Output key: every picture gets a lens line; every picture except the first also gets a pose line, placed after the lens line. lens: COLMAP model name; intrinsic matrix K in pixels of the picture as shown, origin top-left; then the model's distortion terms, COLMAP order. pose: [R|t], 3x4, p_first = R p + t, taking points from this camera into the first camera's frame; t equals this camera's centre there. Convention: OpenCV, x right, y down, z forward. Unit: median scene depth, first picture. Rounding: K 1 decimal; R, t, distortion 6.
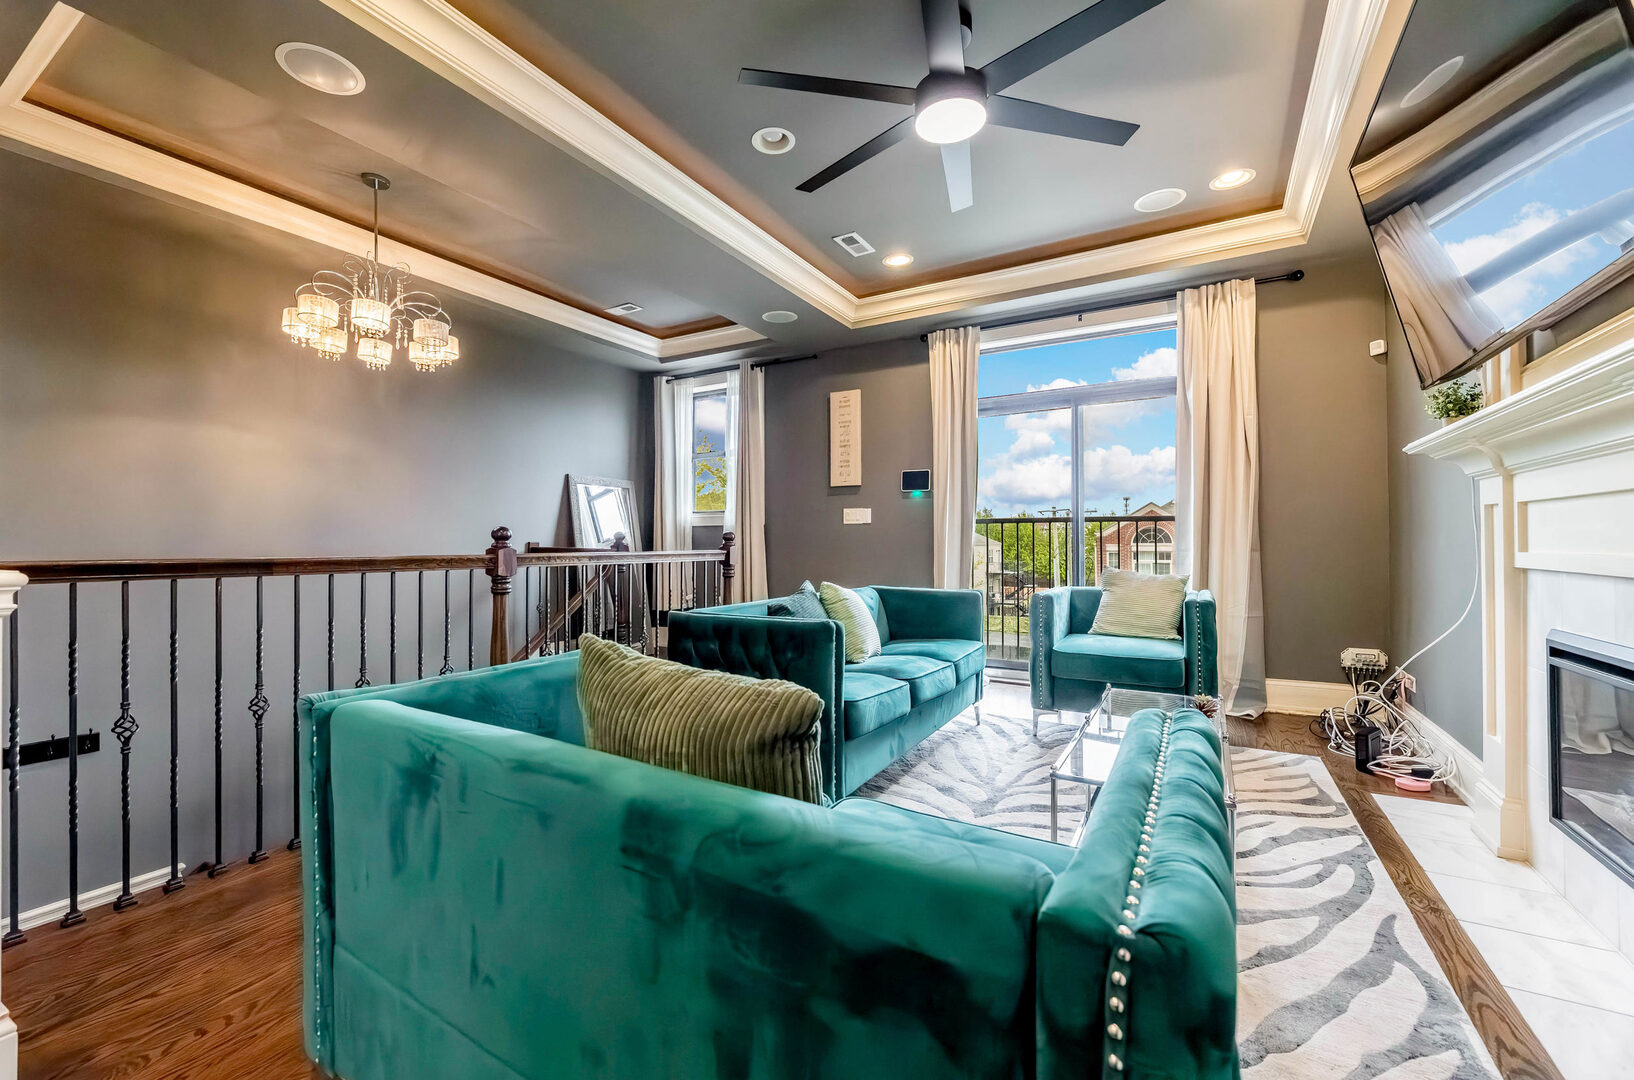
lens RADIAL K [[670.4, 0, 809.7], [0, 670.4, 537.4], [0, 0, 1]] dist [-0.003098, -0.000144]
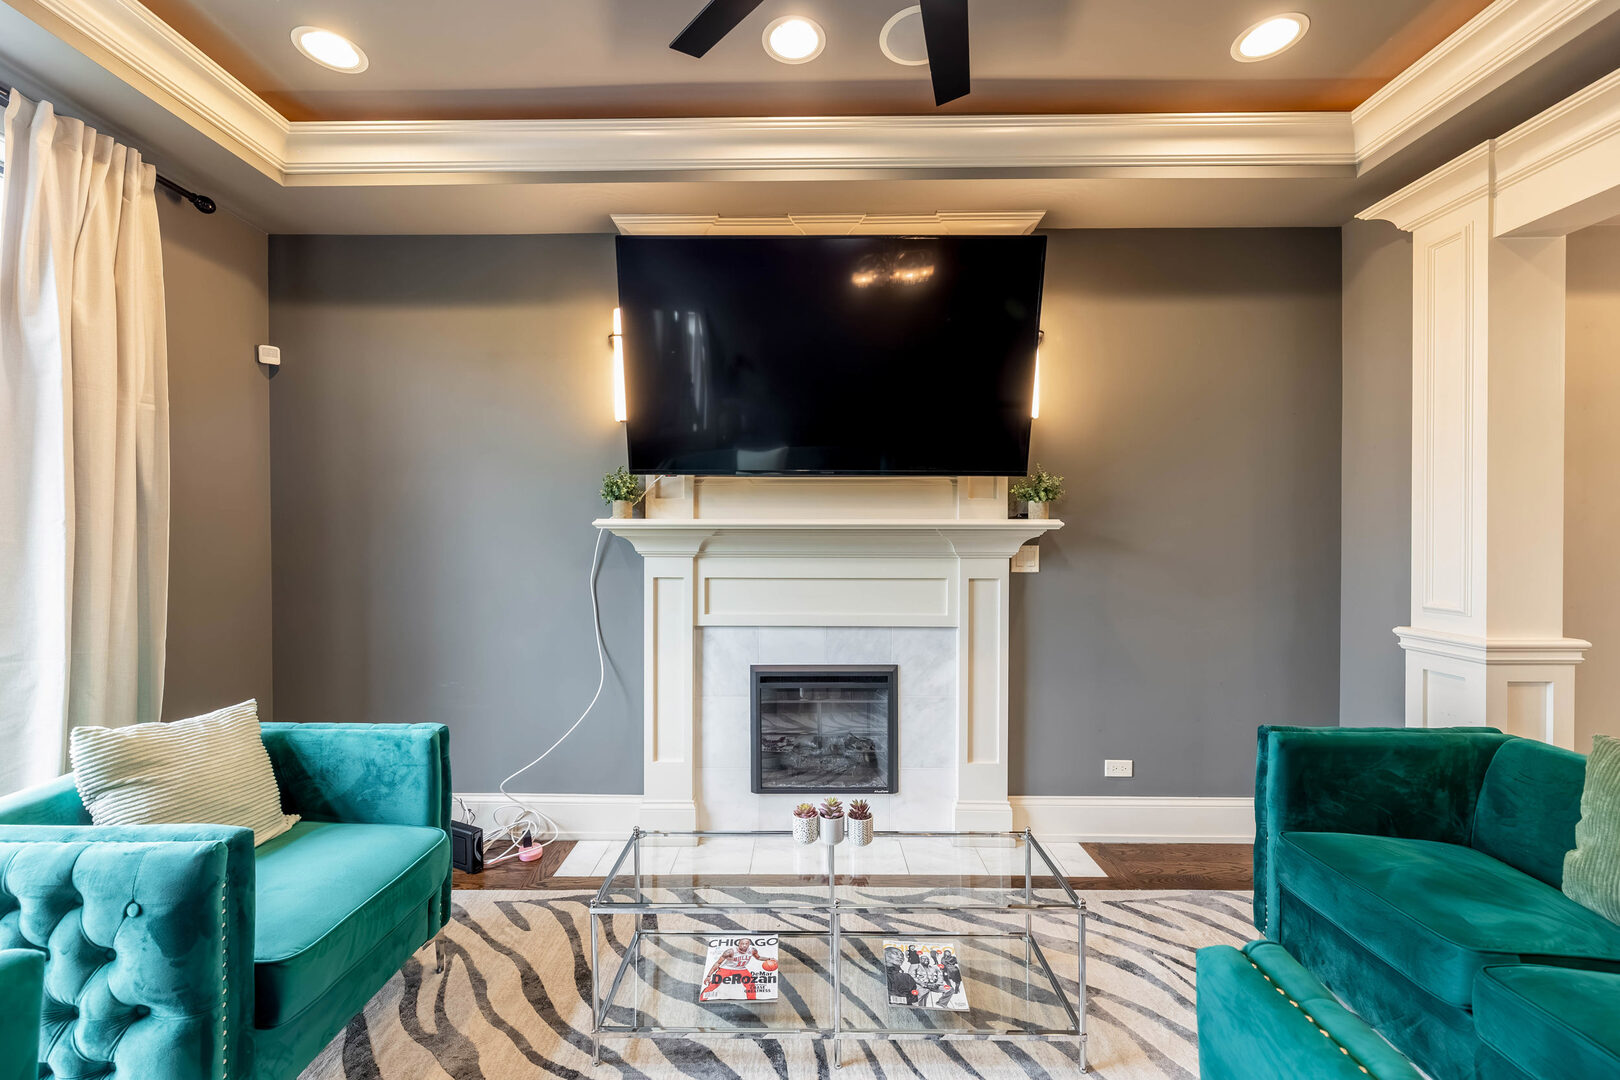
lens RADIAL K [[637.0, 0, 810.0], [0, 637.0, 540.0], [0, 0, 1]] dist [-0.000195, -0.000001]
pose [[-0.499371, -0.002078, 0.866386, -0.078459], [-0.004468, 0.999990, -0.000176, -0.058501], [-0.866377, -0.003959, -0.499375, 0.655777]]
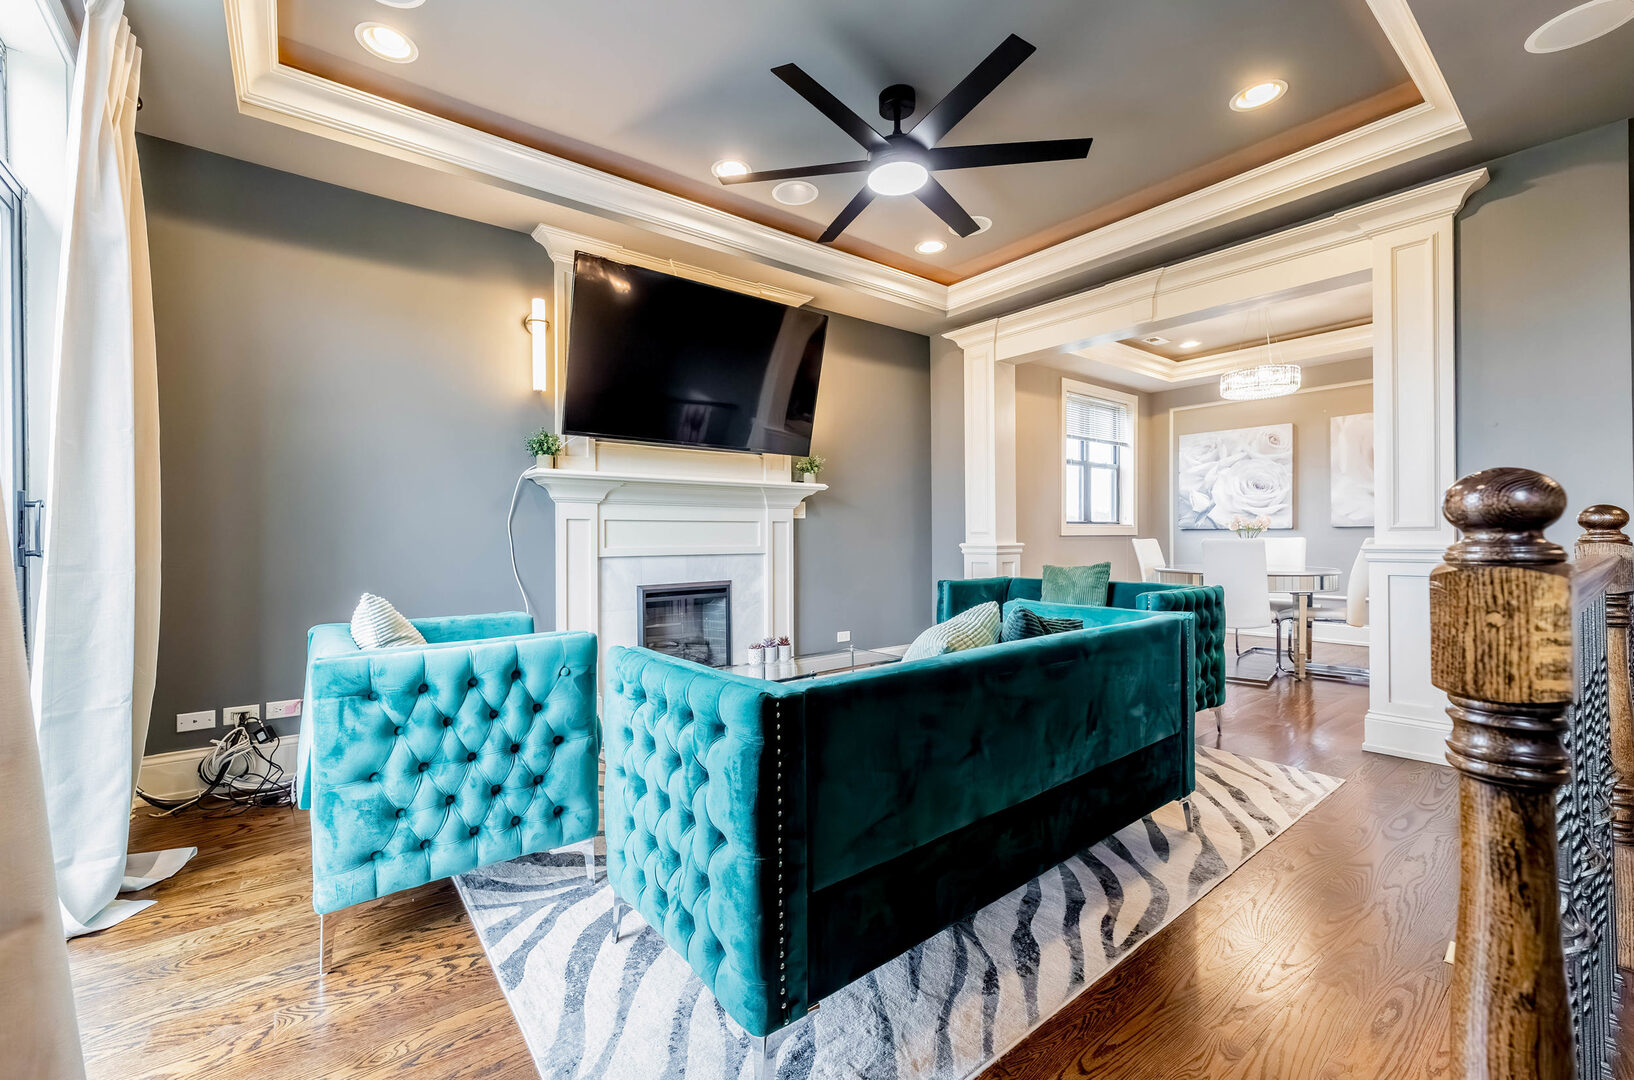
lens RADIAL K [[654.5, 0, 783.0], [0, 654.5, 533.5], [0, 0, 1]] dist [0.001343, -0.000027]
pose [[-0.918806, 0.010444, 0.394570, -0.024931], [0.006123, 0.999907, -0.012209, 0.003715], [-0.394661, -0.008802, -0.918785, 1.074962]]
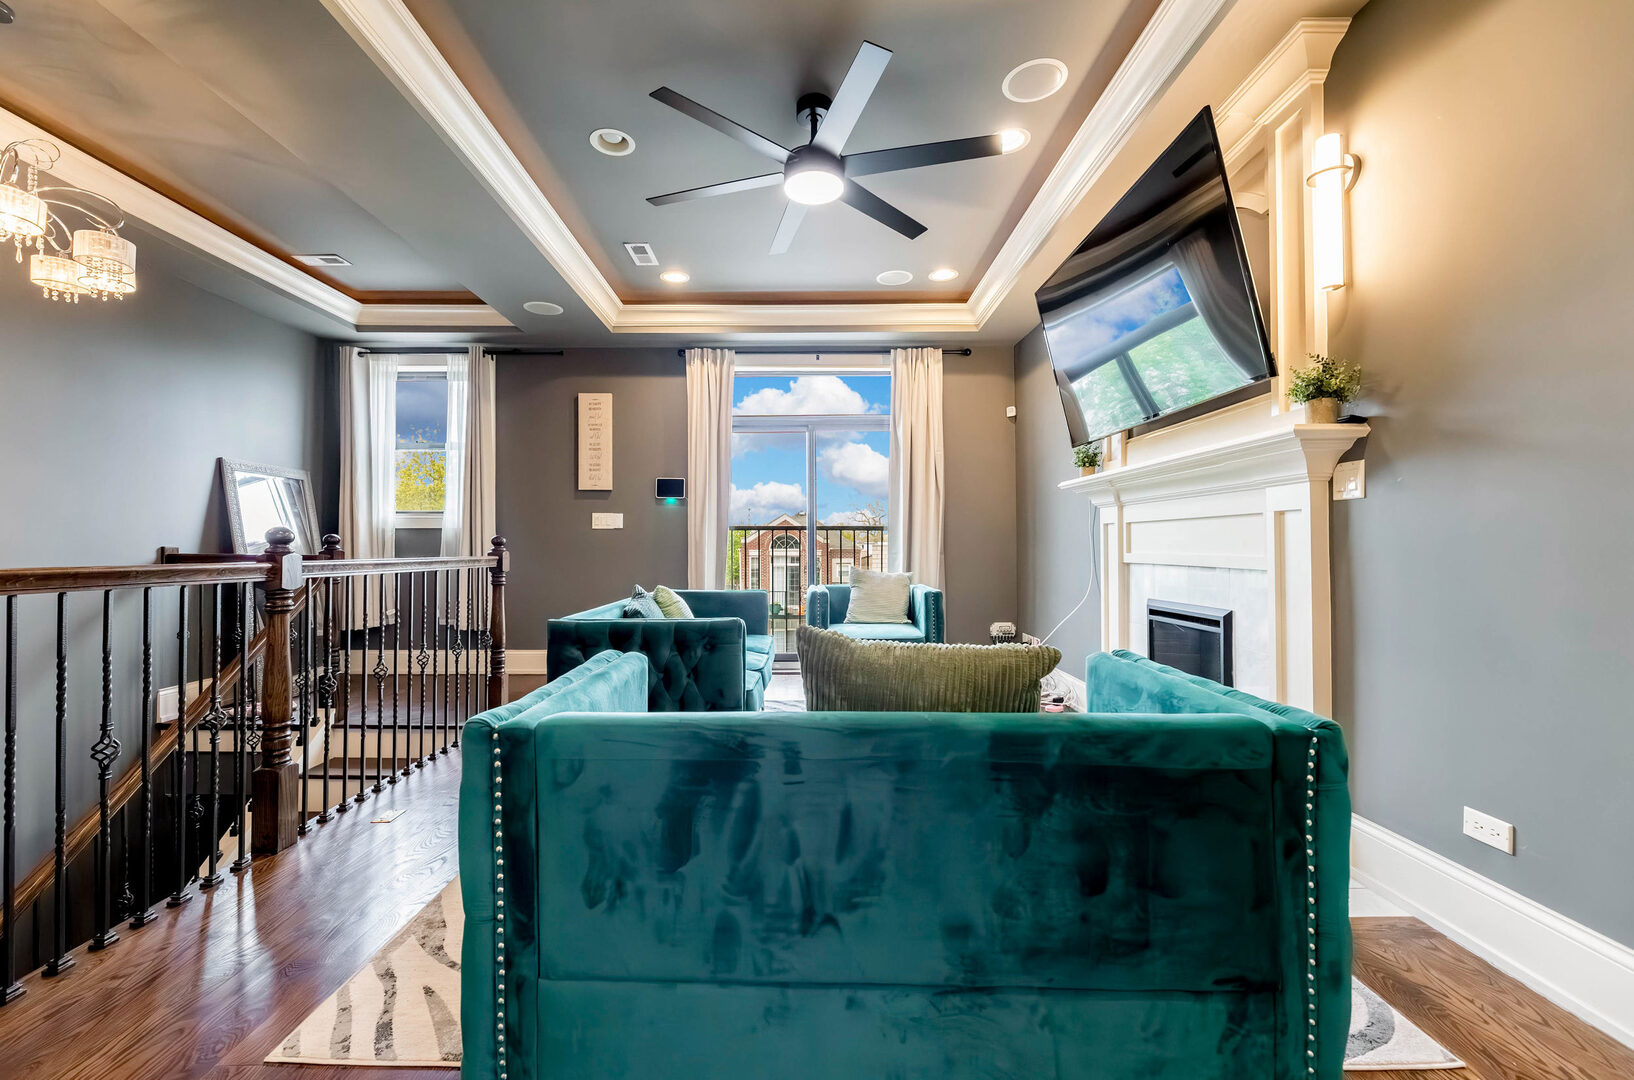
lens RADIAL K [[664.9, 0, 817.0], [0, 664.9, 540.0], [0, 0, 1]] dist [-0.001370, -0.000068]
pose [[0.852436, 0.006152, 0.522795, -0.197472], [-0.003404, 0.999975, -0.006217, 0.001264], [-0.522820, 0.003520, 0.852436, 0.003566]]
